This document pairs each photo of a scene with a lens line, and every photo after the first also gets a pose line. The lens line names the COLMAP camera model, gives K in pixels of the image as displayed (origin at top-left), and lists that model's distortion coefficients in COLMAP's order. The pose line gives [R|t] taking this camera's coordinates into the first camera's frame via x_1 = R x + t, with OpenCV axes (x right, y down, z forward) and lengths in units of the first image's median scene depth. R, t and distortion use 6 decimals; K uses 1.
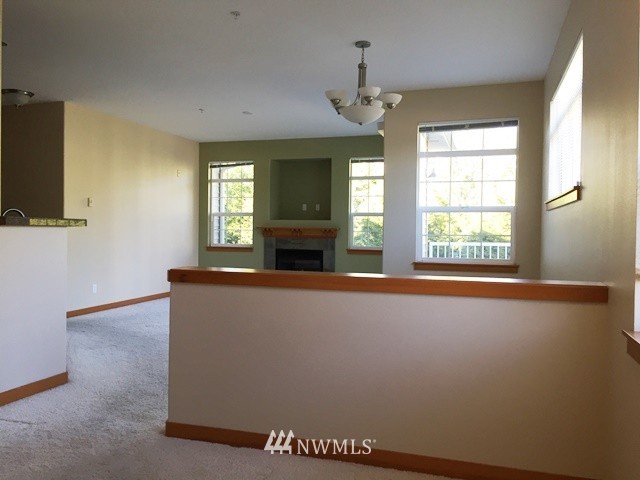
lens RADIAL K [[522.0, 0, 320.9], [0, 522.0, 239.6], [0, 0, 1]] dist [0.025527, -0.016947]
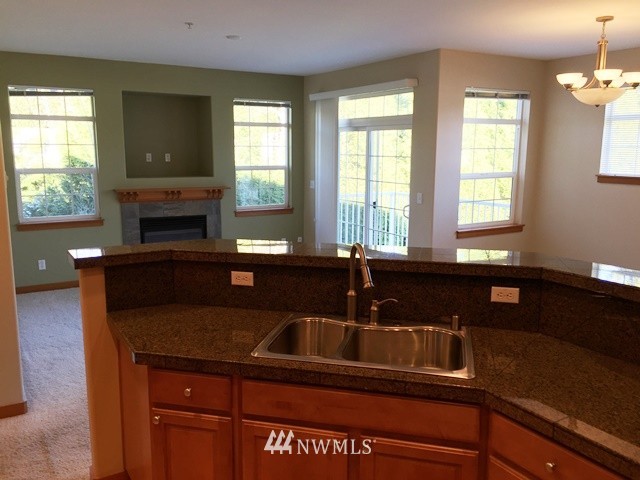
lens RADIAL K [[522.0, 0, 321.0], [0, 522.0, 240.7], [0, 0, 1]] dist [0.025527, -0.016947]
pose [[0.661202, -0.134437, 0.738064, -0.462413], [0.021188, 0.986767, 0.160756, -0.063537], [-0.749909, -0.090654, 0.655300, 0.331698]]
